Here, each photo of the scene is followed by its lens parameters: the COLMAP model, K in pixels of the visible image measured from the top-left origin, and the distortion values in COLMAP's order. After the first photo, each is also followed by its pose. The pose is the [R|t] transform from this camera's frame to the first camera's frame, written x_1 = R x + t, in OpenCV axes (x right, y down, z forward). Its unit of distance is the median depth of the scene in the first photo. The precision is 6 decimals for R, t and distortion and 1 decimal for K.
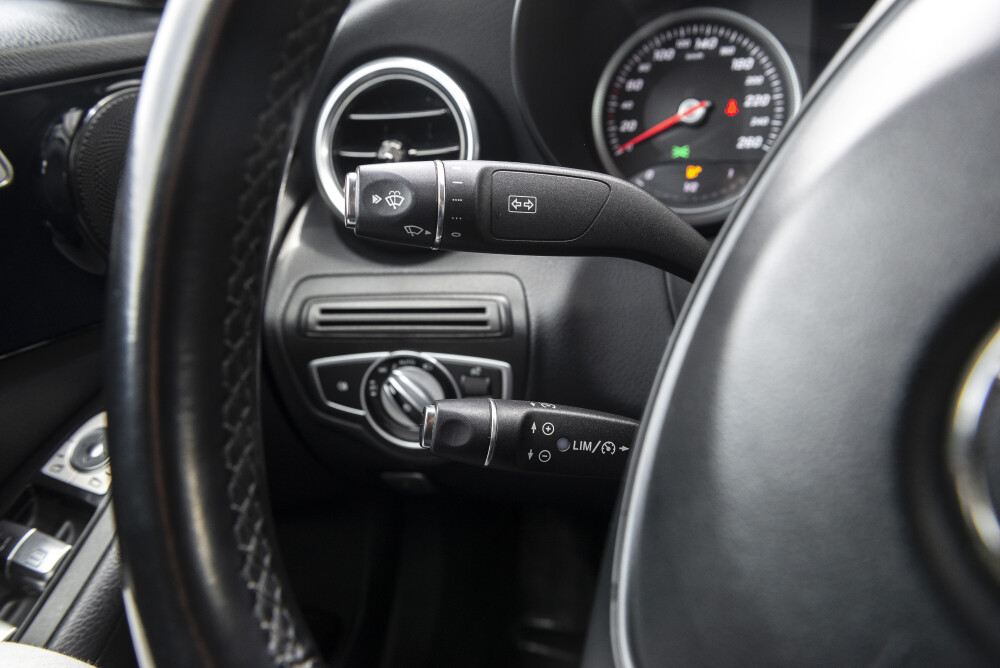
lens RADIAL K [[801.5, 0, 502.1], [0, 801.5, 334.1], [0, 0, 1]] dist [-0.010770, 0.000161]
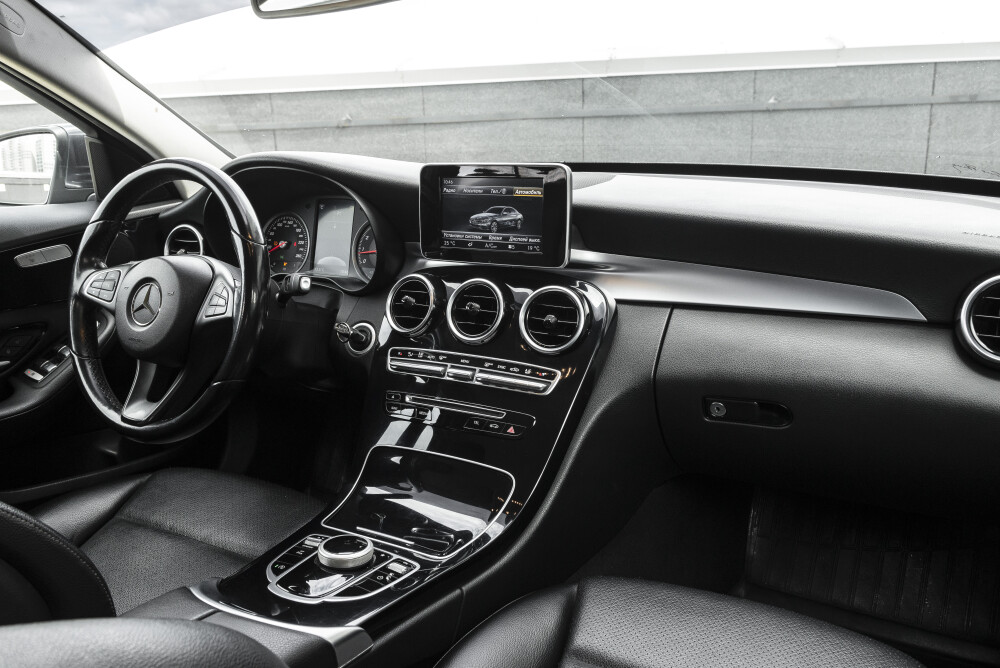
lens RADIAL K [[801.5, 0, 491.6], [0, 801.5, 338.6], [0, 0, 1]] dist [-0.010770, 0.000161]
pose [[0.979731, 0.086951, -0.180462, 1.583392], [-0.098001, 0.993762, -0.053228, 0.160085], [0.174708, 0.069834, 0.982141, -1.810794]]
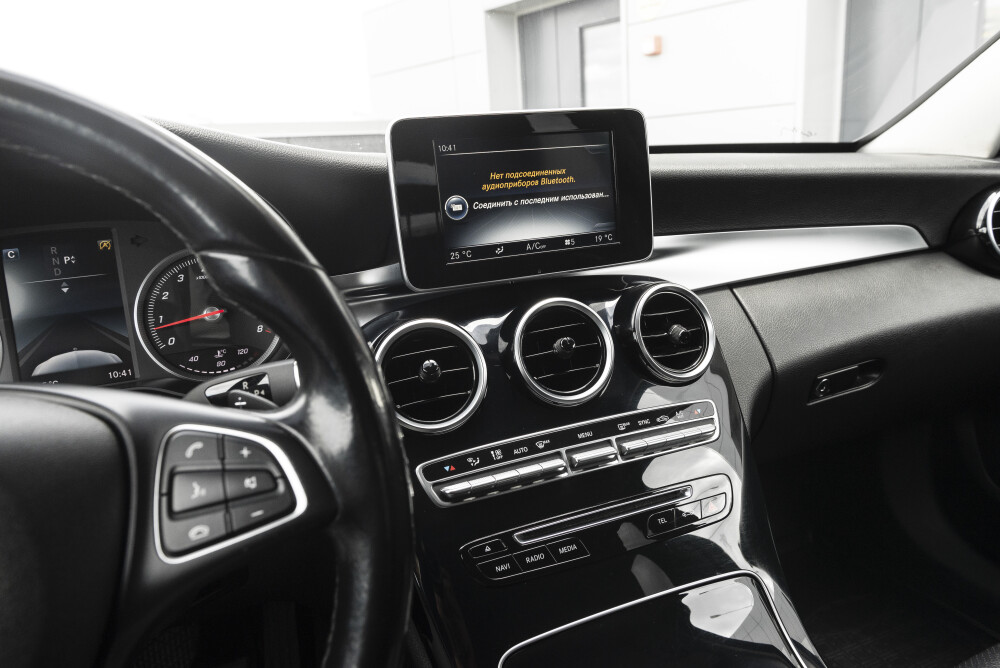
lens RADIAL K [[696.1, 0, 496.2], [0, 696.1, 331.6], [0, 0, 1]] dist [-0.011123, 0.001345]
pose [[0.764887, -0.140071, 0.628751, 0.264830], [0.236895, 0.968837, -0.072354, -0.010576], [-0.599023, 0.204291, 0.774233, -0.427762]]
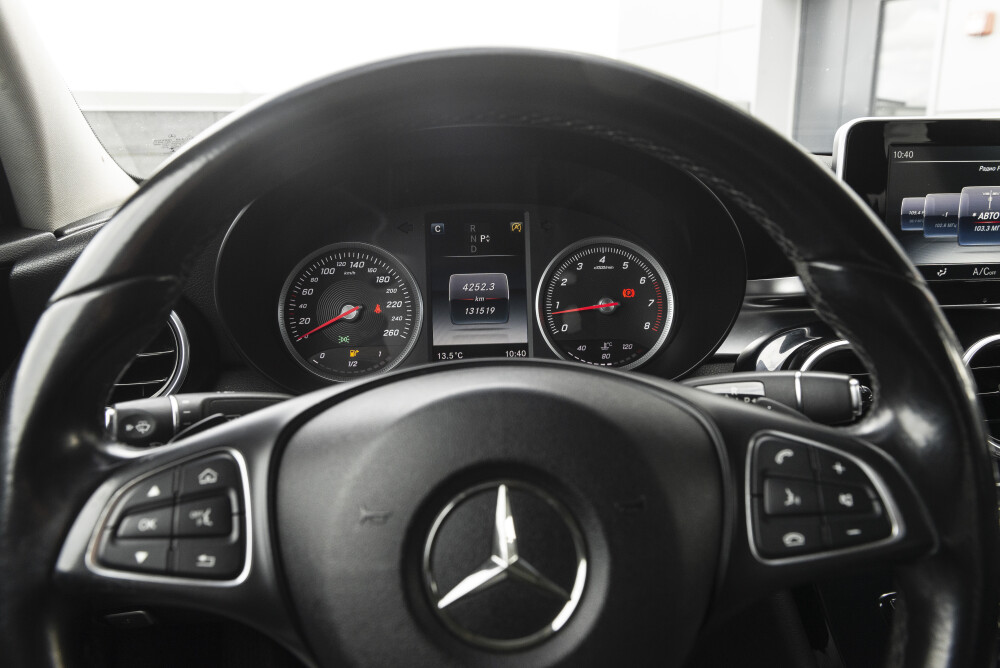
lens RADIAL K [[760.1, 0, 506.7], [0, 760.1, 332.2], [0, 0, 1]] dist [-0.010846, -0.006380]
pose [[0.923744, -0.032198, 0.381655, -0.019906], [0.083077, 0.989581, -0.117591, -0.062075], [-0.373892, 0.140331, 0.916794, -0.325442]]
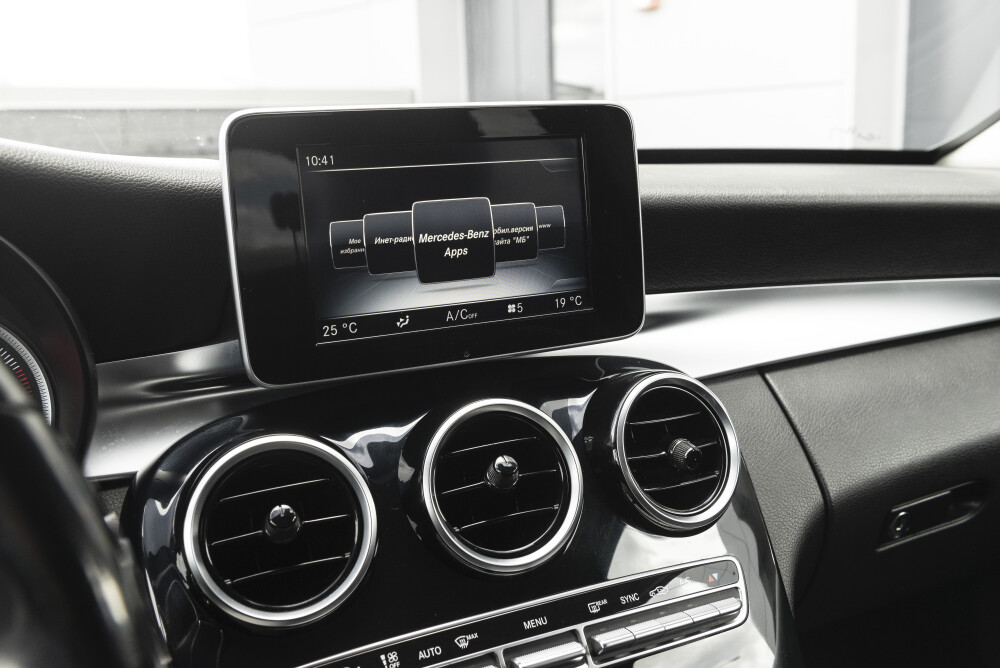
lens RADIAL K [[986.9, 0, 496.2], [0, 986.9, 330.1], [0, 0, 1]] dist [0.004946, 0.000000]
pose [[0.720455, -0.091662, 0.687417, 0.383261], [0.231382, 0.966200, -0.113668, -0.079741], [-0.653763, 0.240949, 0.717312, -0.360233]]
